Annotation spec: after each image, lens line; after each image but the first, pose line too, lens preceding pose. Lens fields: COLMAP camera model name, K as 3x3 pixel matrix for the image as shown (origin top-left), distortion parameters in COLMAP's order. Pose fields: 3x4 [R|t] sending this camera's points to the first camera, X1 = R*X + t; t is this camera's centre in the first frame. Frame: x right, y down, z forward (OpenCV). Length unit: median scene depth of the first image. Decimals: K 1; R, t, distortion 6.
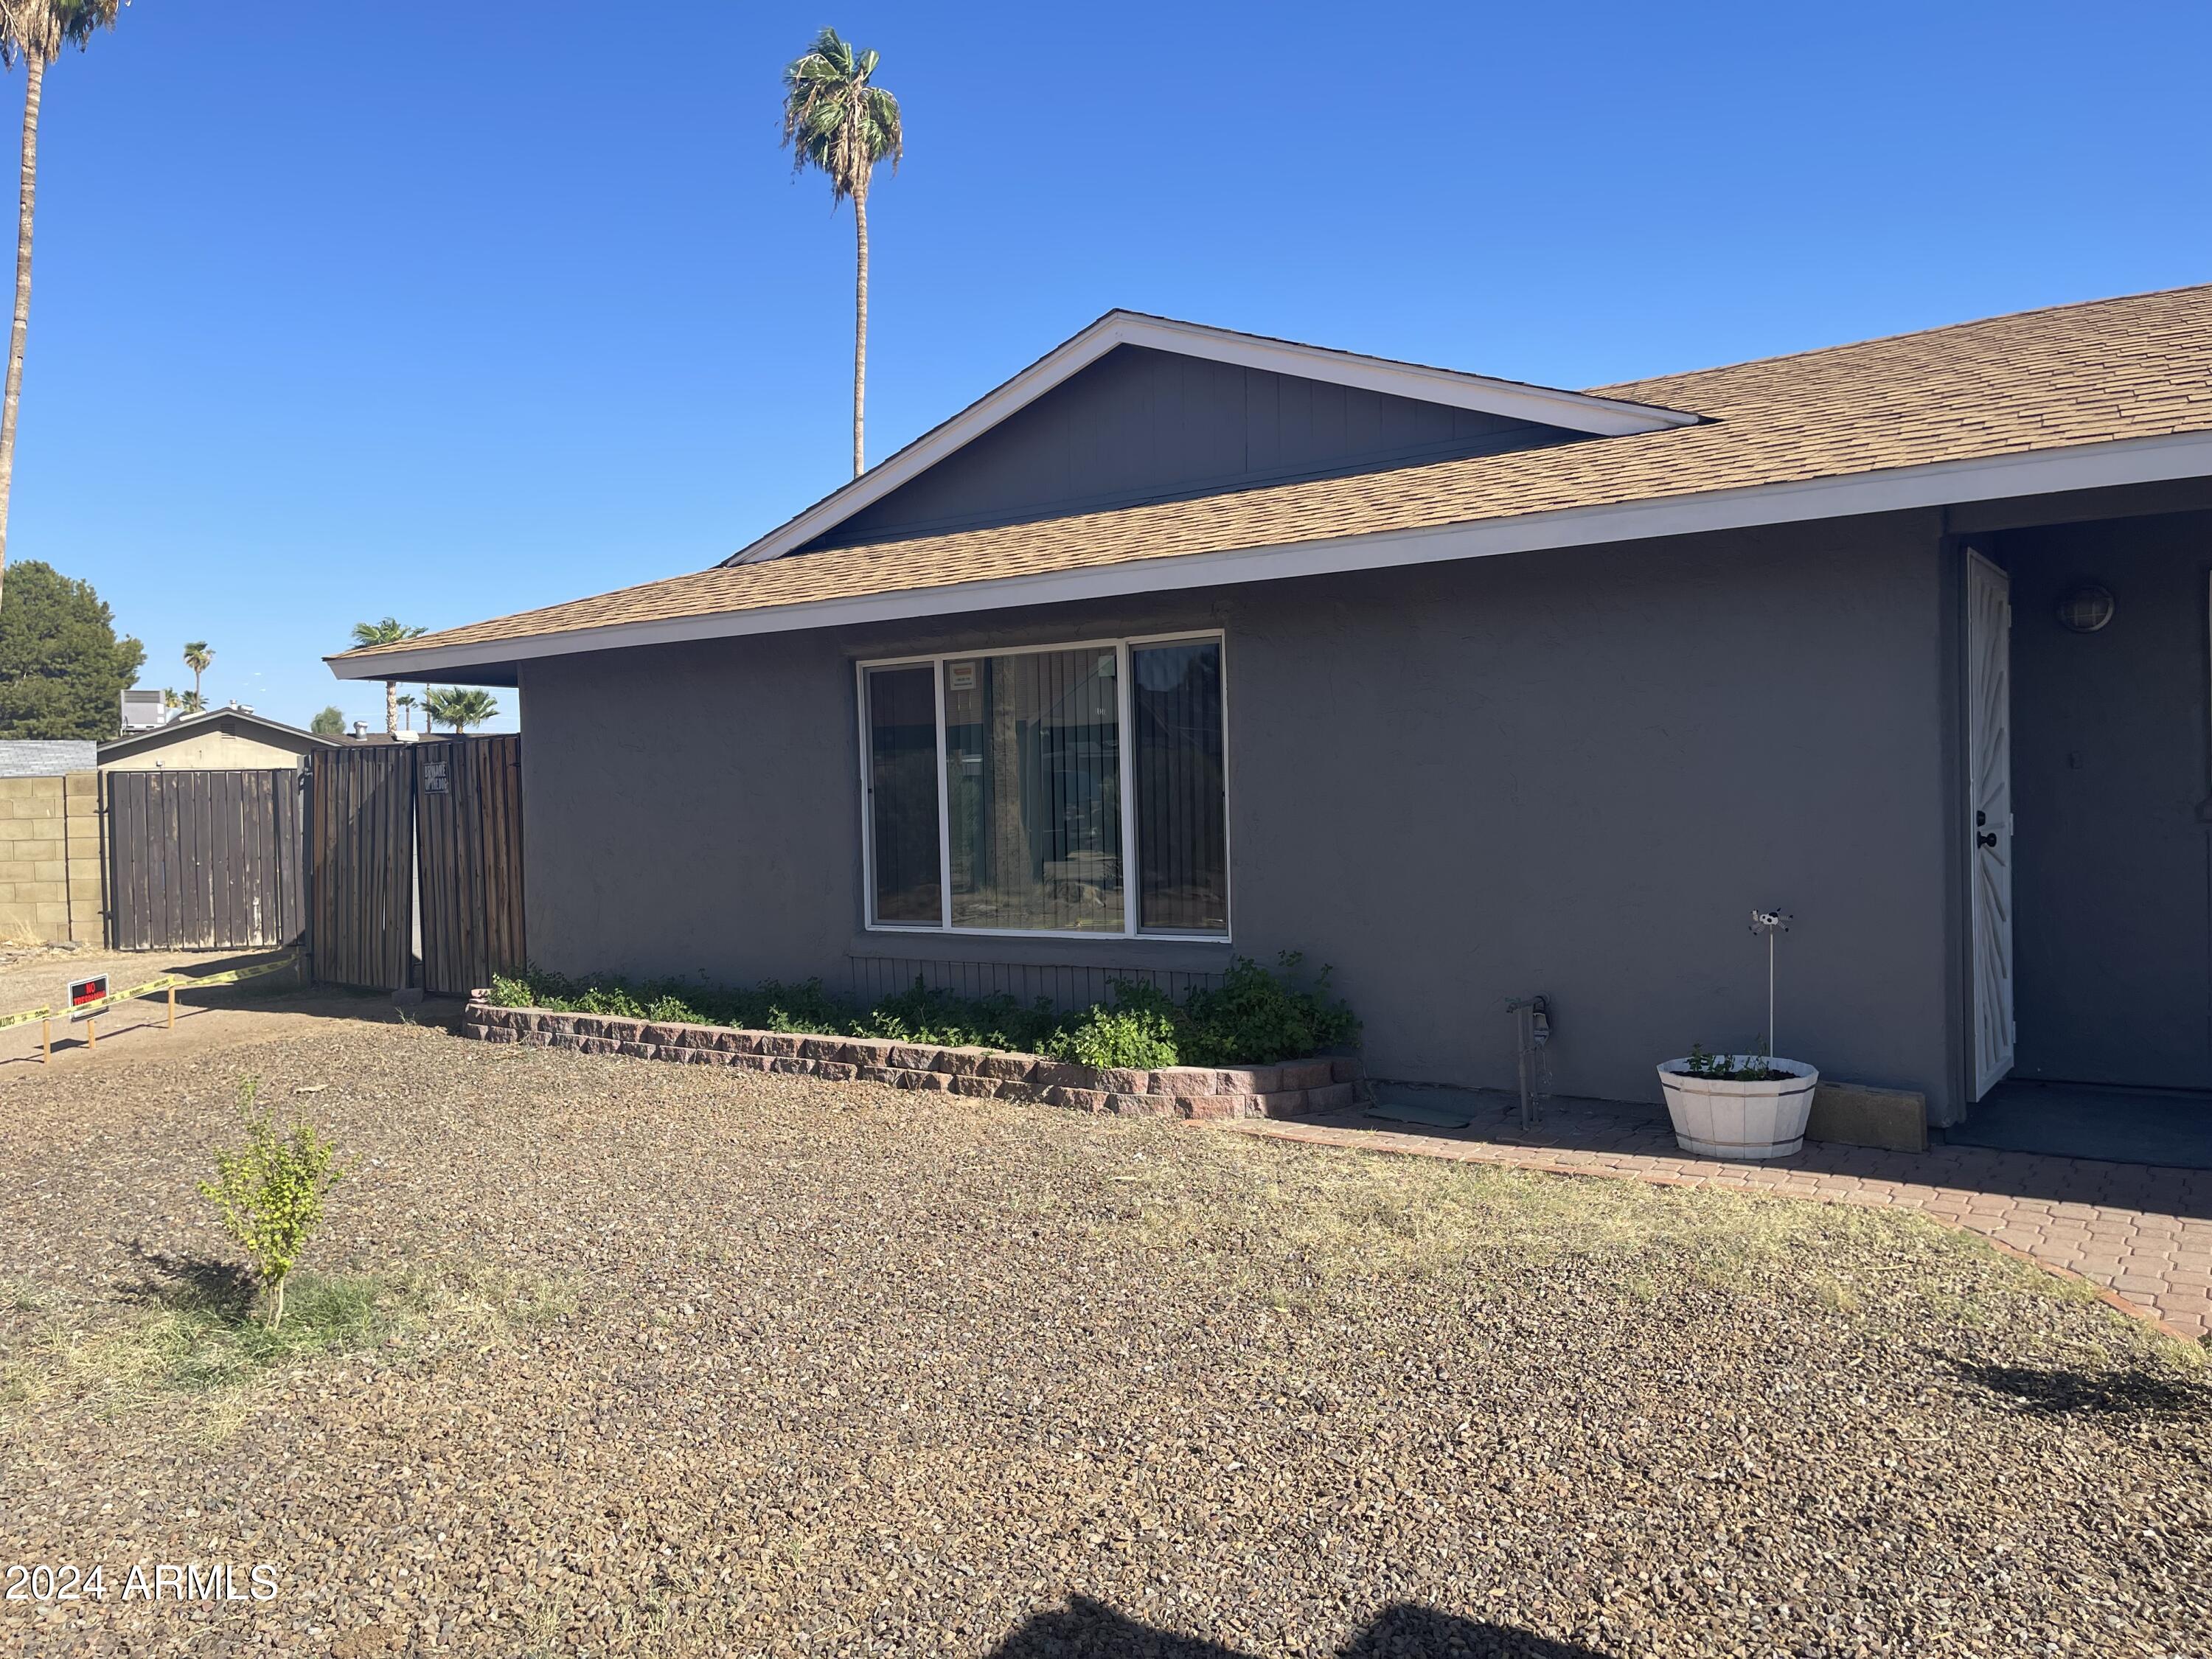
lens RADIAL K [[1628.1, 0, 1106.0], [0, 1628.1, 829.5], [0, 0, 1]] dist [0.080366, -0.126335]
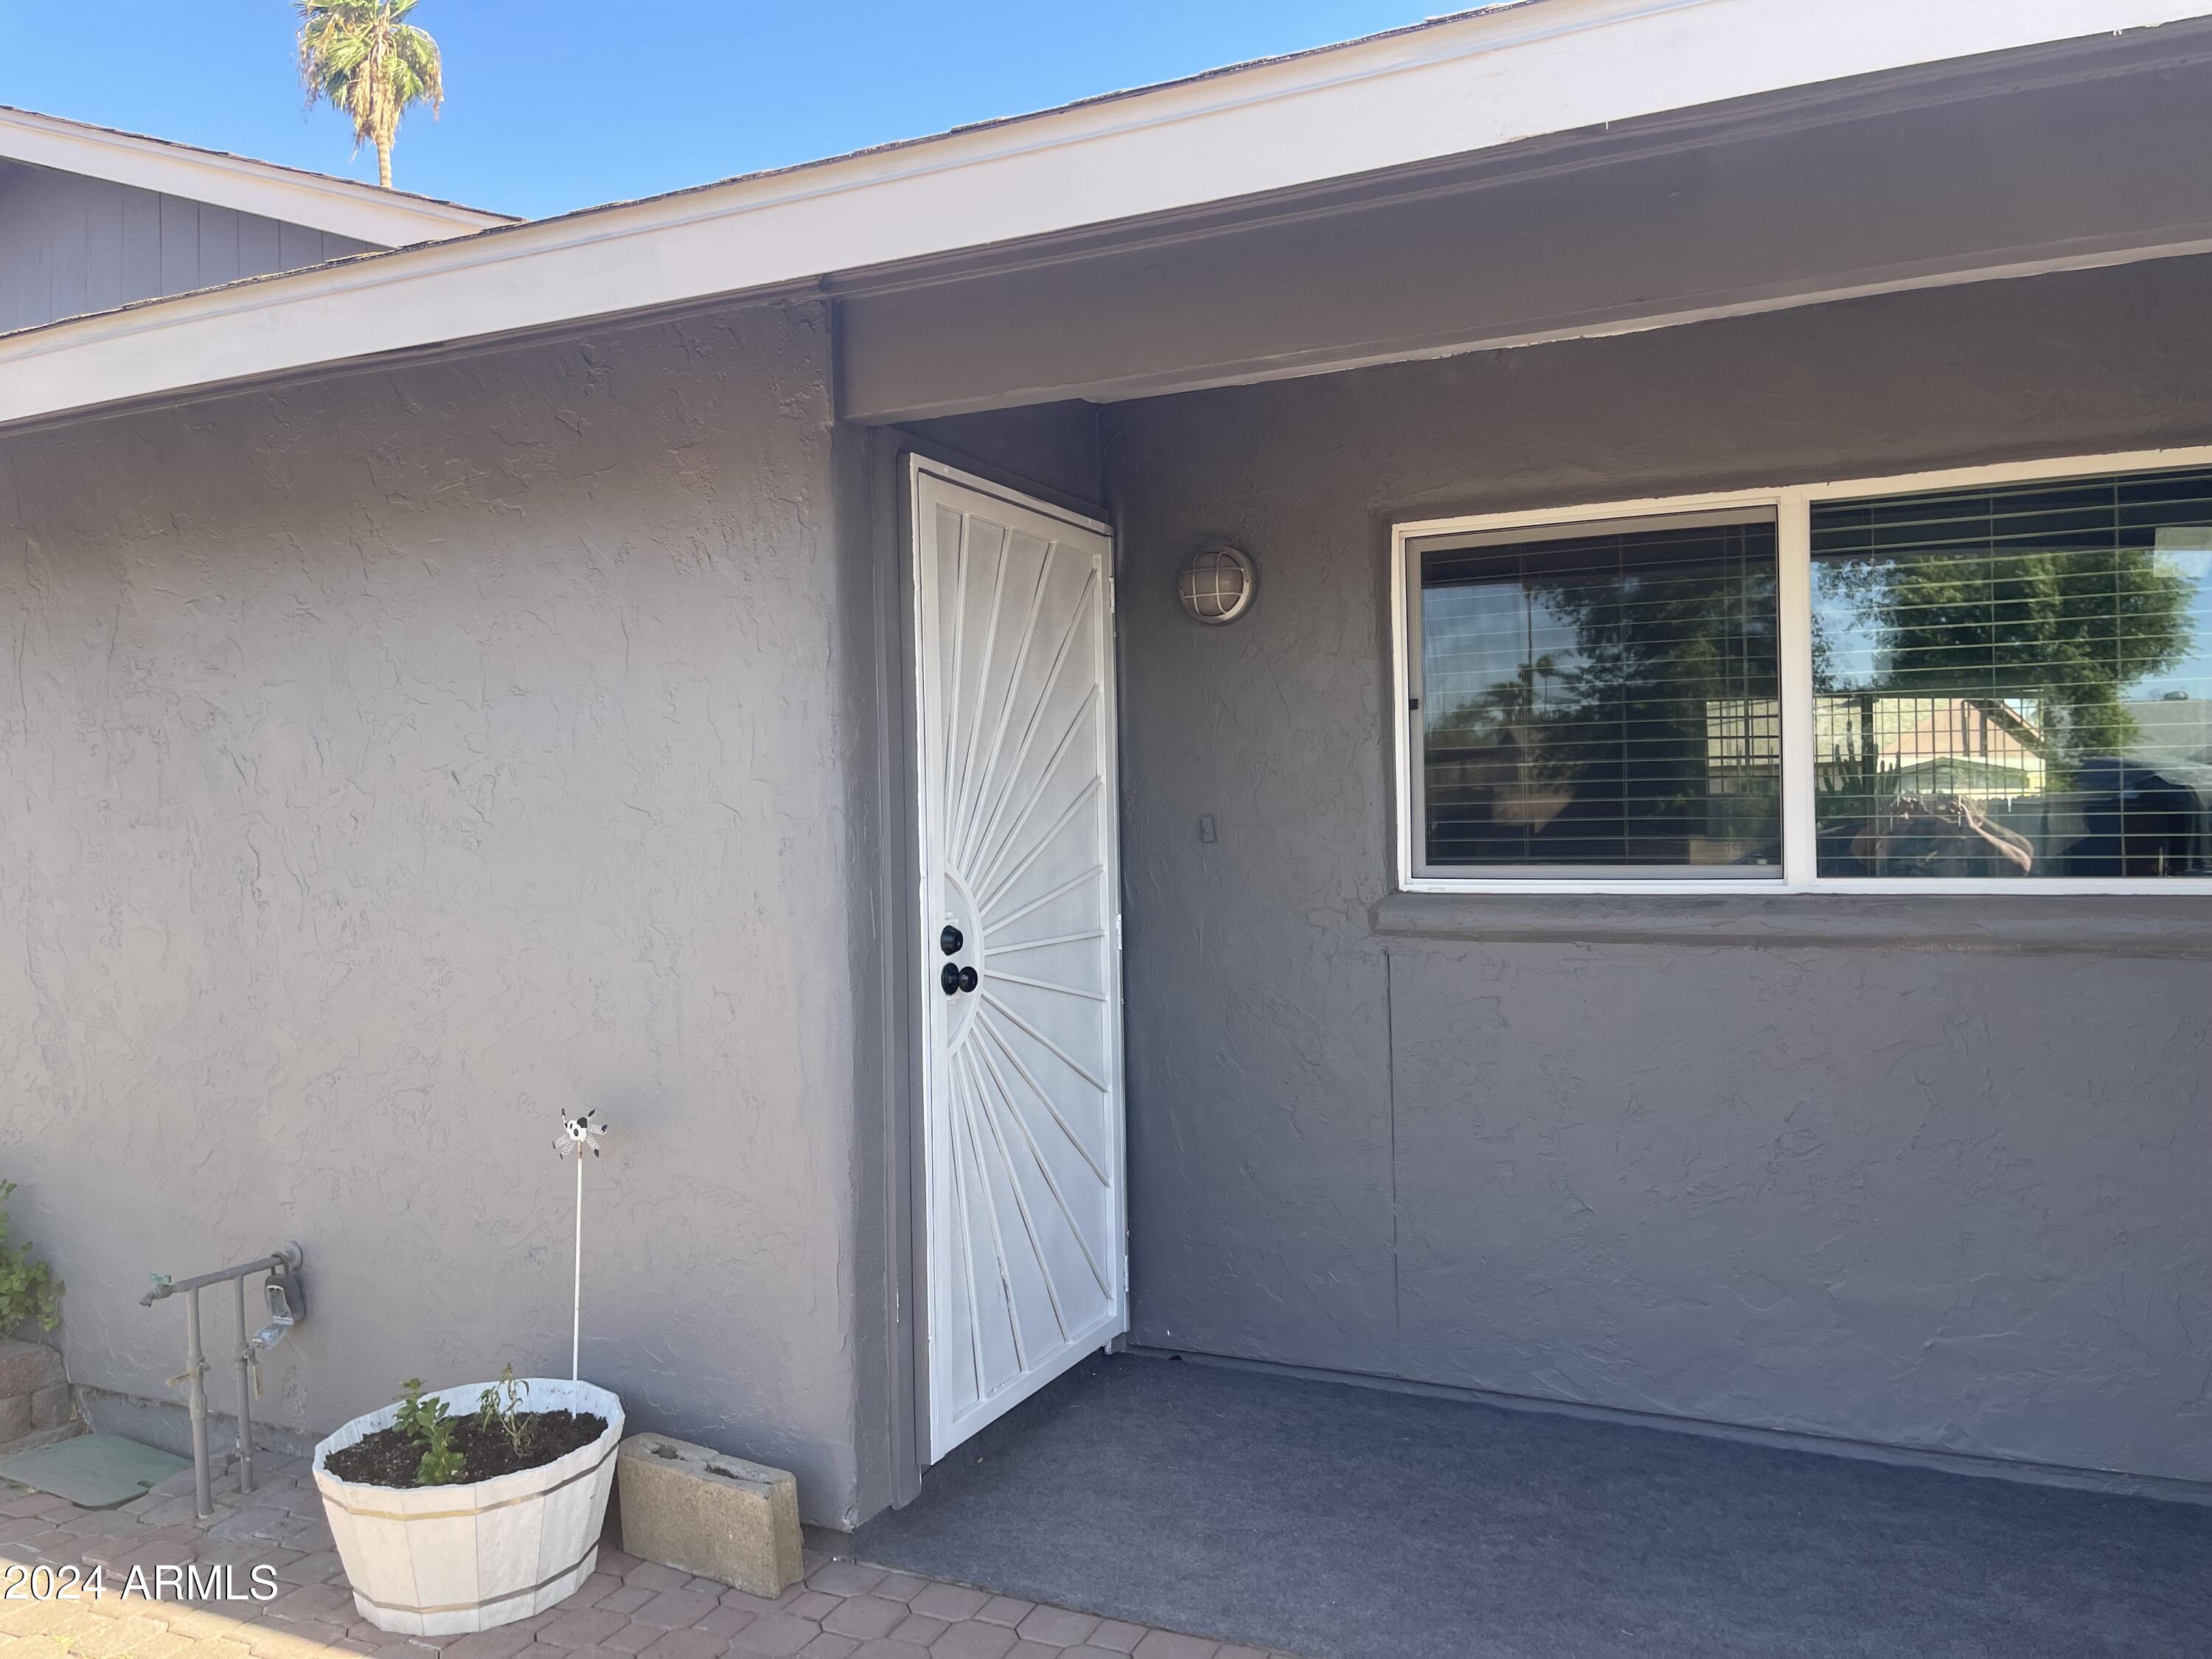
lens RADIAL K [[1628.1, 0, 1106.0], [0, 1628.1, 829.5], [0, 0, 1]] dist [0.080366, -0.126335]
pose [[0.981233, 0.004541, 0.192771, 0.412476], [-0.002075, 0.999913, -0.012995, -0.032506], [-0.192813, 0.012351, 0.981158, 0.387298]]
